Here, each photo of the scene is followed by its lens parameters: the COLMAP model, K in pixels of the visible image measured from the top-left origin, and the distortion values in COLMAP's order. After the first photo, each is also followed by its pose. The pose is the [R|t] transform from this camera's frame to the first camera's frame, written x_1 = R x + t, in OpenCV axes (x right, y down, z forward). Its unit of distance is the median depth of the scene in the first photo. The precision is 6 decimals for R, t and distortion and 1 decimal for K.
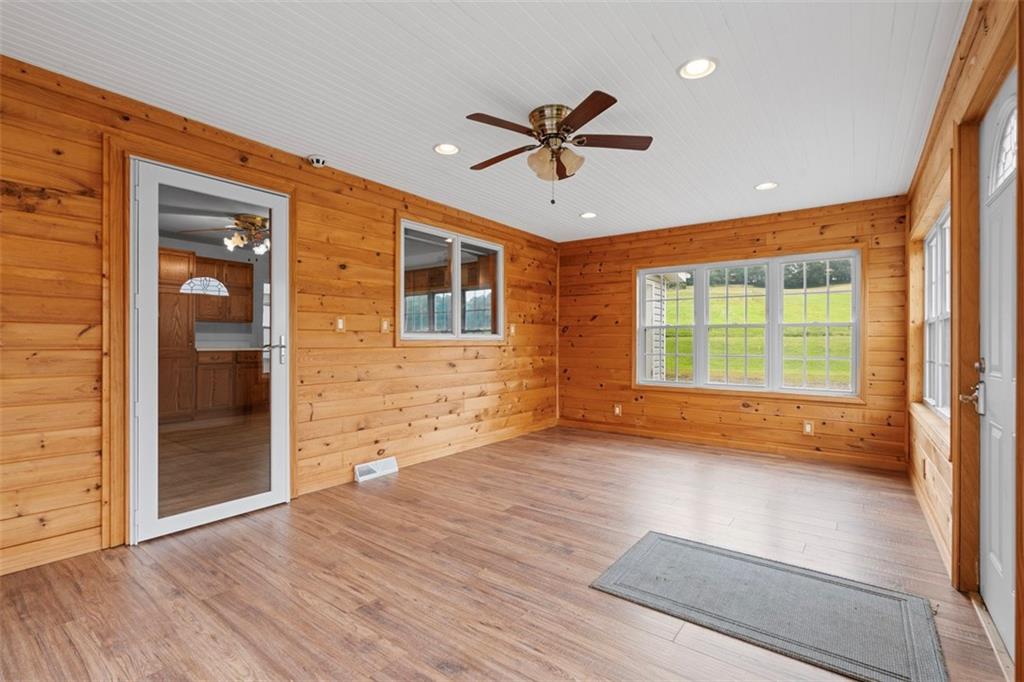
lens RADIAL K [[469.9, 0, 512.1], [0, 469.9, 337.1], [0, 0, 1]] dist [0.001895, -0.000565]
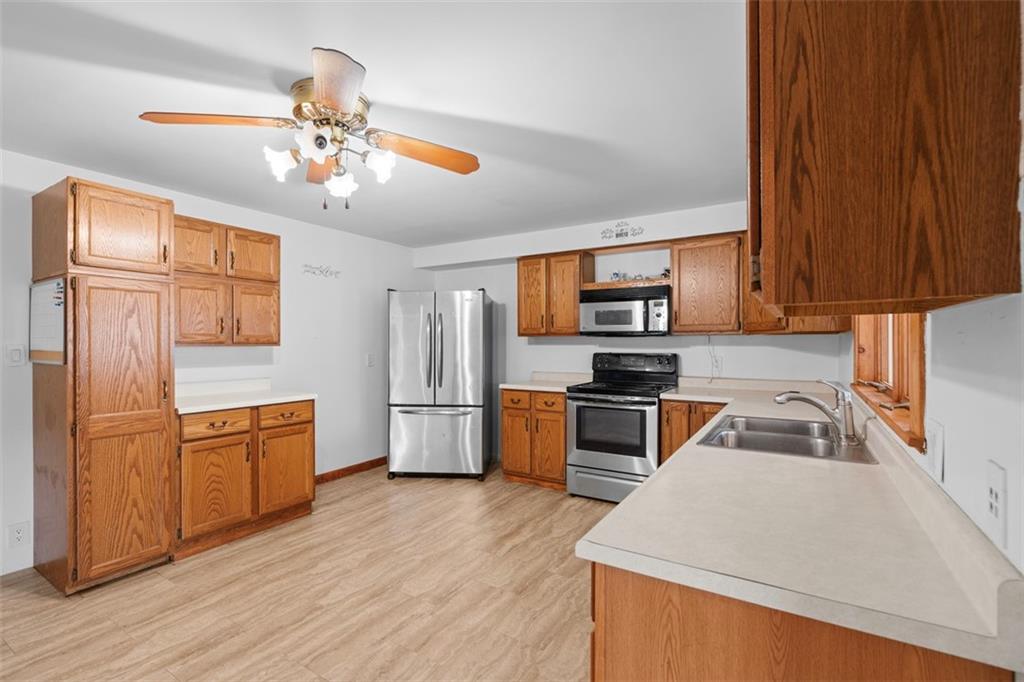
lens RADIAL K [[469.9, 0, 511.6], [0, 469.9, 345.8], [0, 0, 1]] dist [0.001895, -0.000565]
pose [[0.998285, -0.000152, 0.058547, -0.414344], [-0.000755, 0.999880, 0.015474, -0.049784], [-0.058542, -0.015491, 0.998165, 0.581012]]
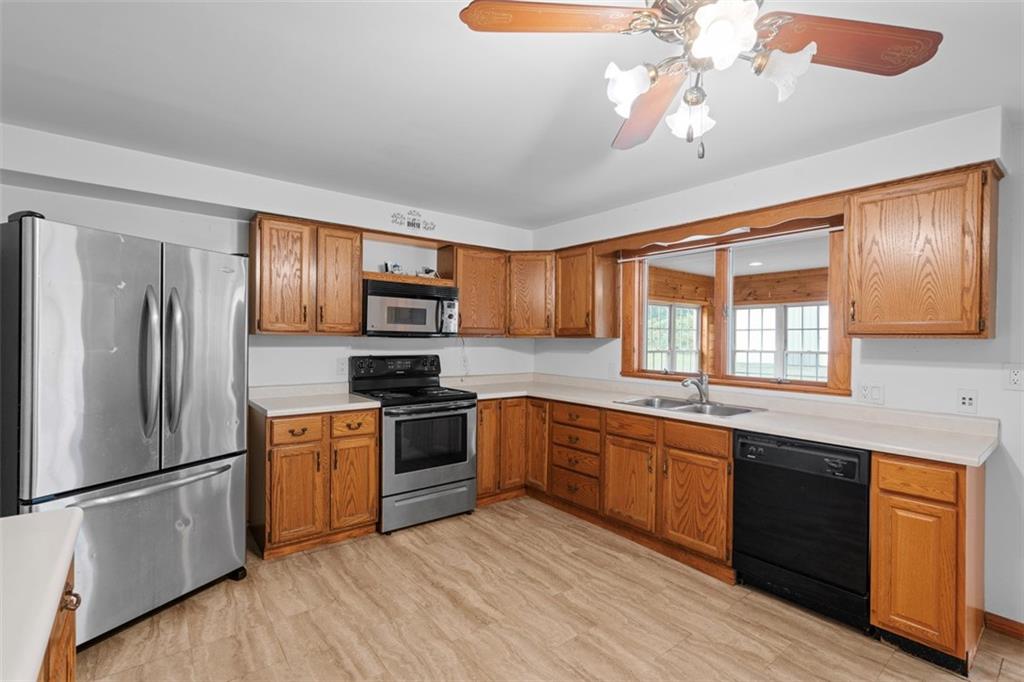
lens RADIAL K [[469.9, 0, 509.1], [0, 469.9, 339.6], [0, 0, 1]] dist [0.001895, -0.000565]
pose [[0.275024, 0.003584, 0.961431, -0.893134], [-0.019050, 0.999817, 0.001722, -0.054627], [-0.961249, -0.018789, 0.275042, 1.090842]]
